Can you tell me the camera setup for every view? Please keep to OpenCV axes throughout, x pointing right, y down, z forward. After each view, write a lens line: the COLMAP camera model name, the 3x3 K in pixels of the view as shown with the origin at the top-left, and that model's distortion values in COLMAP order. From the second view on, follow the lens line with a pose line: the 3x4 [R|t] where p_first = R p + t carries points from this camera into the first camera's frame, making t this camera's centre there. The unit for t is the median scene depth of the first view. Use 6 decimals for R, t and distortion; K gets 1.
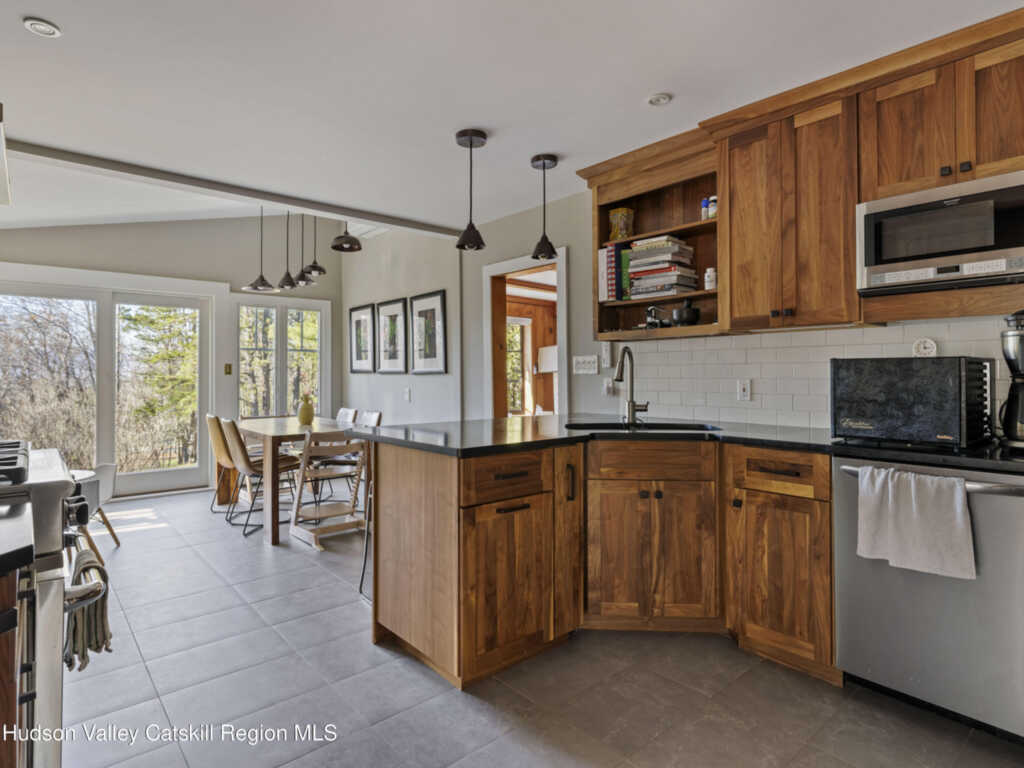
lens RADIAL K [[562.5, 0, 510.7], [0, 562.5, 381.4], [0, 0, 1]] dist [-0.004753, -0.000169]
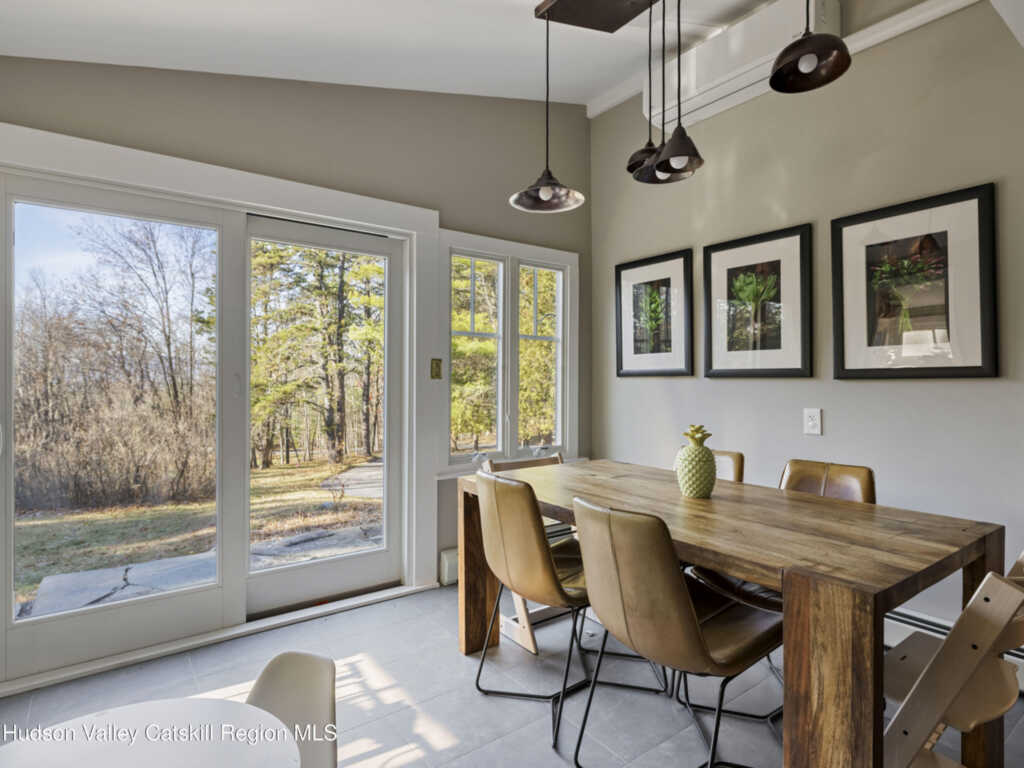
lens RADIAL K [[561.5, 0, 509.8], [0, 561.5, 391.2], [0, 0, 1]] dist [-0.004234, -0.001233]
pose [[0.996196, 0.005283, -0.086982, -0.070059], [-0.004508, 0.999948, 0.009096, -0.000899], [0.087025, -0.008669, 0.996168, 0.084283]]
